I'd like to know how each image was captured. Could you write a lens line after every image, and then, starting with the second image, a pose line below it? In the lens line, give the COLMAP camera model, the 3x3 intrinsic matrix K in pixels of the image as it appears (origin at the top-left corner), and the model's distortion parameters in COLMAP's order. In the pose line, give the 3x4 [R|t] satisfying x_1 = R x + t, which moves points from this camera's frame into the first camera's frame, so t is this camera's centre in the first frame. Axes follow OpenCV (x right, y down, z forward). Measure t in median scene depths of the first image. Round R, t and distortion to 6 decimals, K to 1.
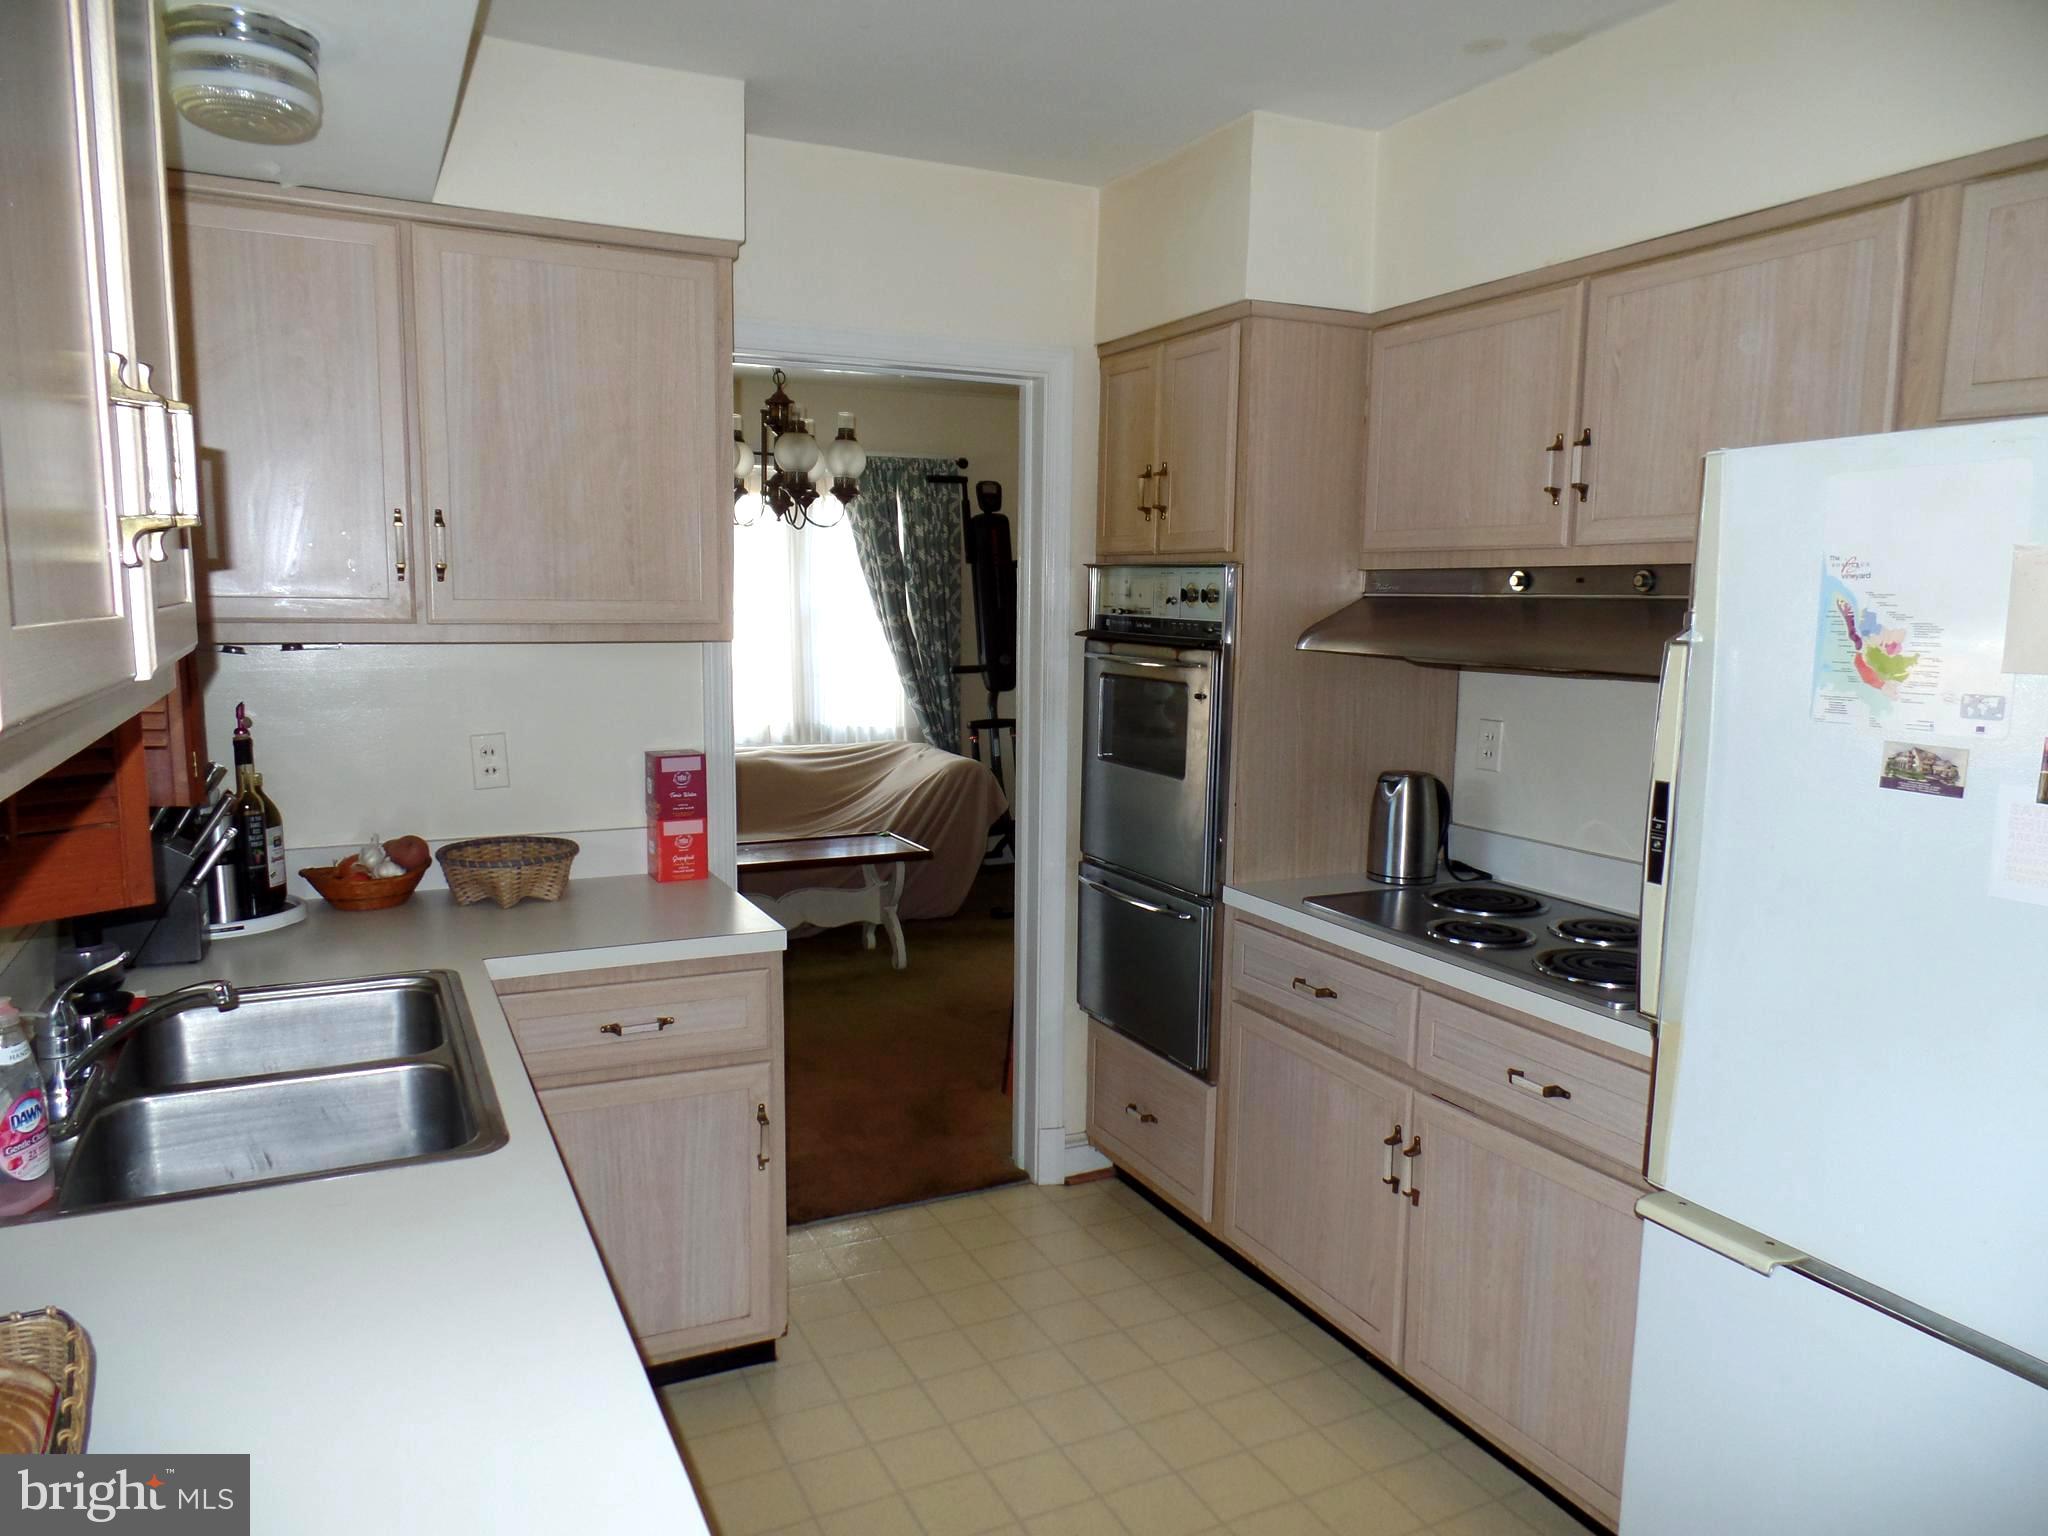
lens RADIAL K [[1366.1, 0, 1024.0], [0, 1366.1, 768.0], [0, 0, 1]] dist [-0.026450, -0.000362]
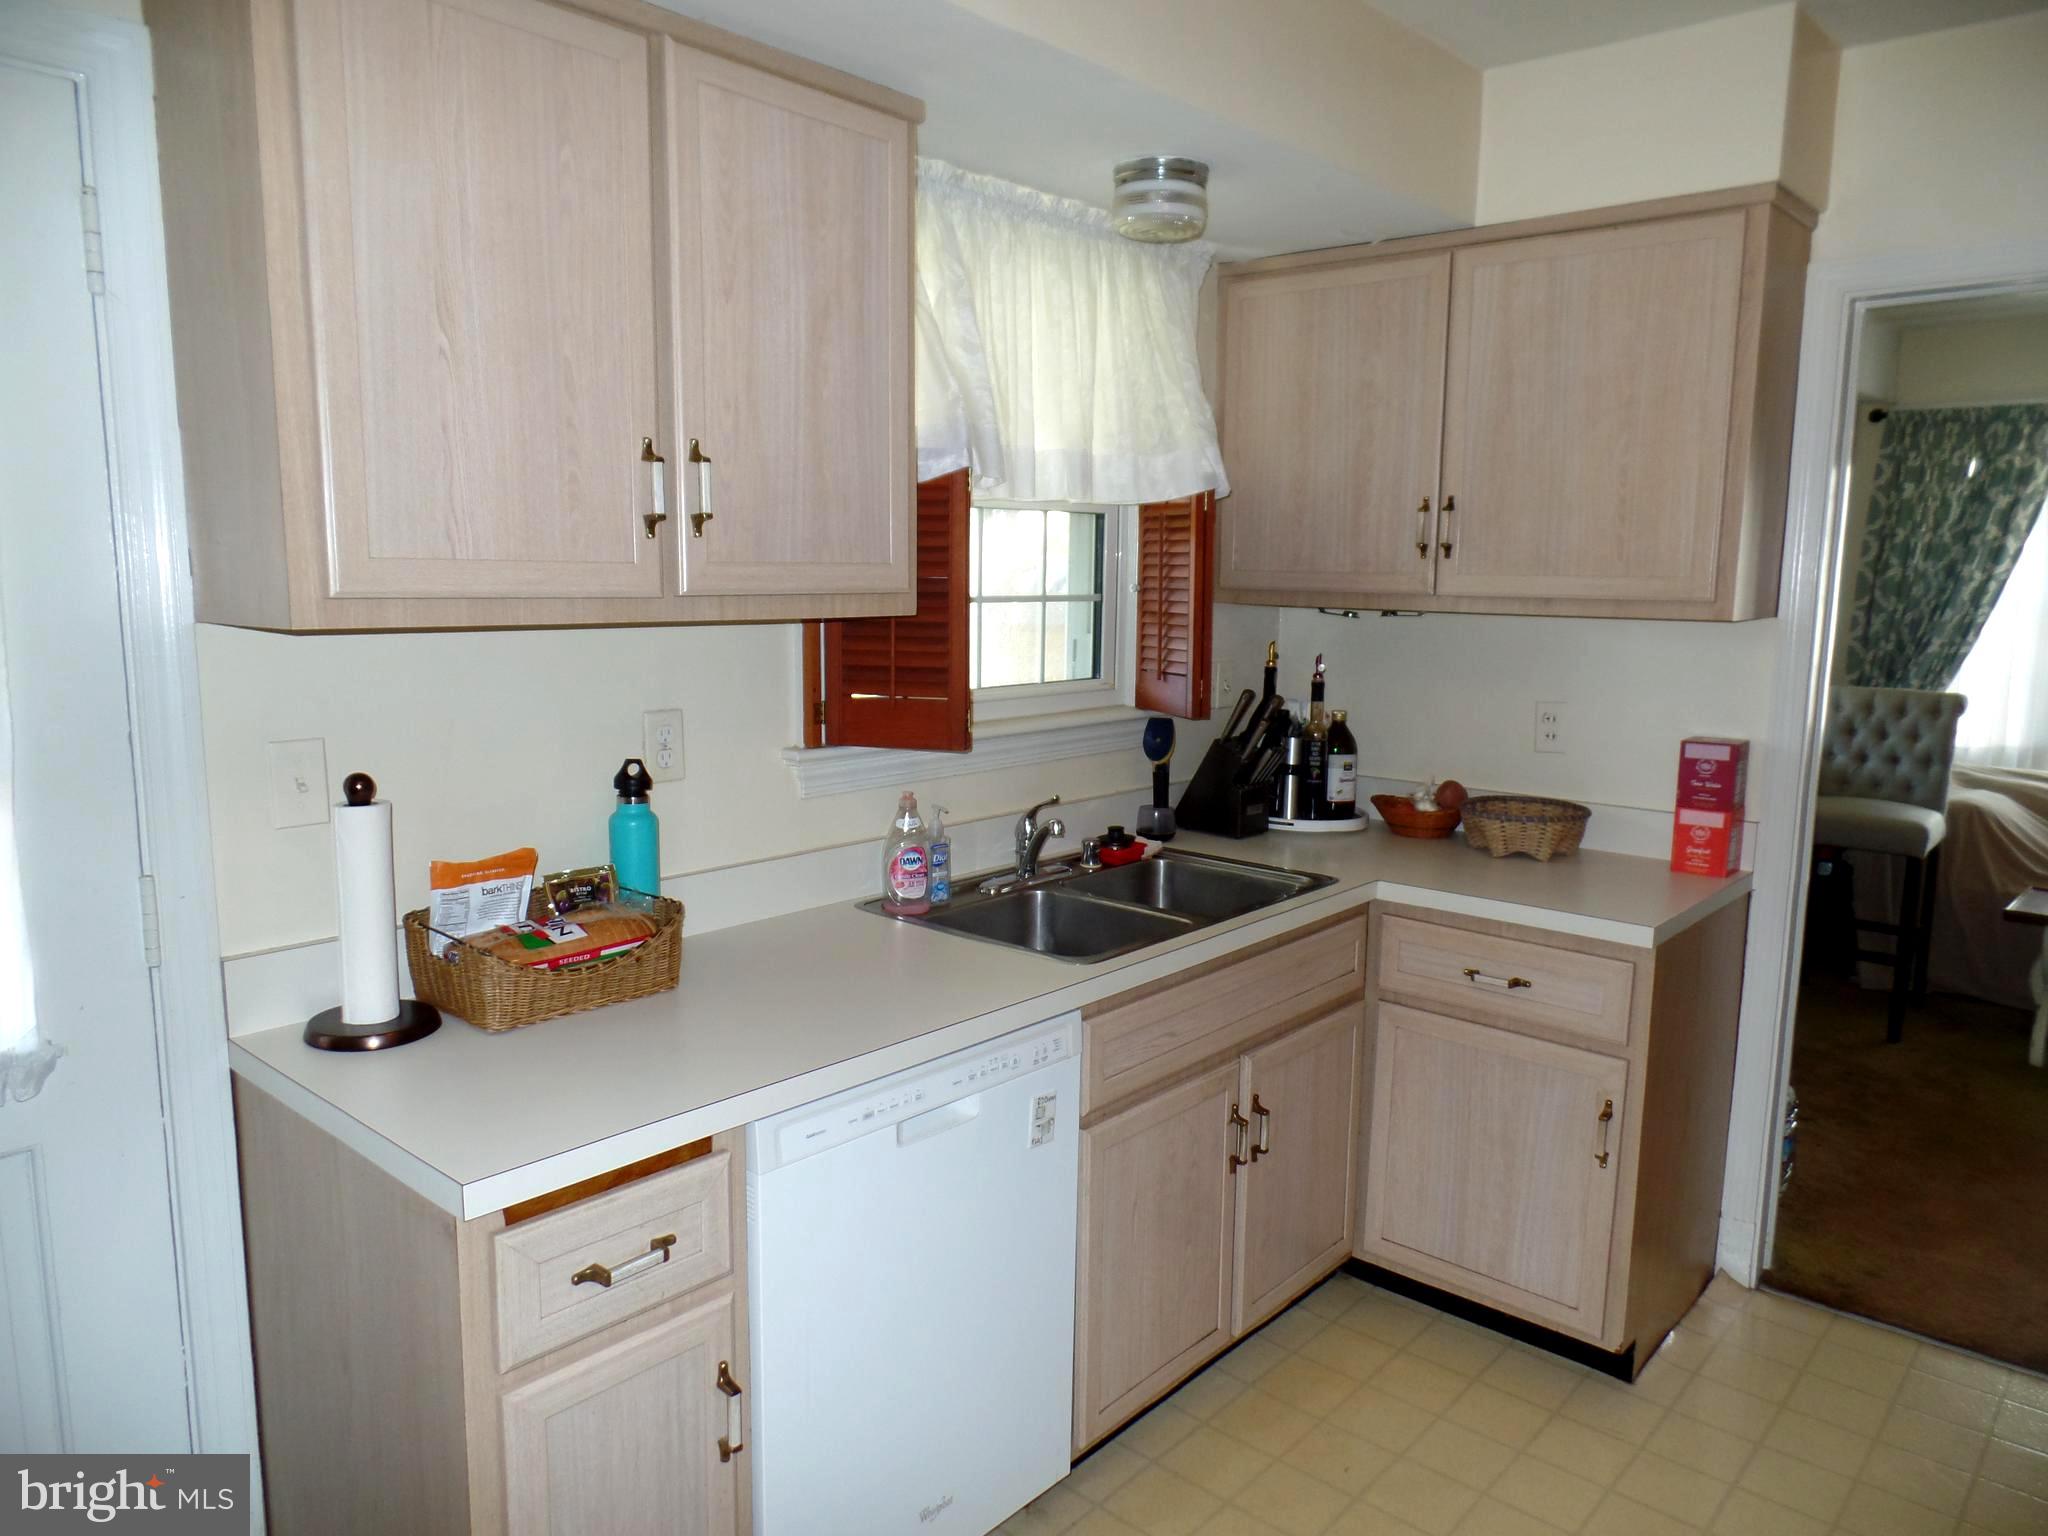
lens RADIAL K [[1388.4, 0, 1024.0], [0, 1388.4, 768.0], [0, 0, 1]] dist [-0.007626, 0.005201]
pose [[0.376363, 0.127871, -0.917605, 0.521727], [-0.119932, 0.988820, 0.088604, -0.022942], [0.918677, 0.076703, 0.387491, 0.221718]]
